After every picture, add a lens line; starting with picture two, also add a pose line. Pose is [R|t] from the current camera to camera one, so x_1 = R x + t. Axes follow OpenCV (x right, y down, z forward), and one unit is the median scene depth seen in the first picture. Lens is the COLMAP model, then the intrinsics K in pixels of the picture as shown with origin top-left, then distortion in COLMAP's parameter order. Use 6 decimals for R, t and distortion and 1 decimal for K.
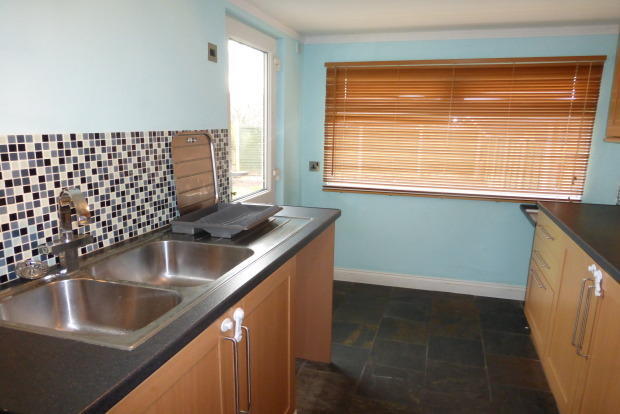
lens RADIAL K [[448.4, 0, 310.8], [0, 448.4, 206.3], [0, 0, 1]] dist [-0.012894, 0.008358]
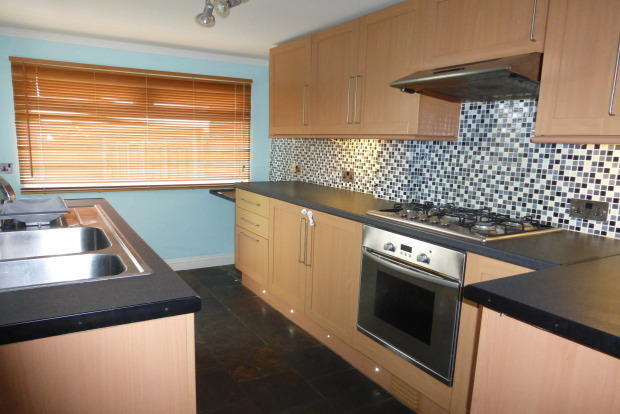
lens RADIAL K [[448.4, 0, 308.3], [0, 448.4, 208.6], [0, 0, 1]] dist [-0.012894, 0.008358]
pose [[0.675927, -0.108933, 0.728873, -0.260257], [0.116238, 0.992394, 0.040523, 0.028576], [-0.727744, 0.057332, 0.683449, -0.068946]]
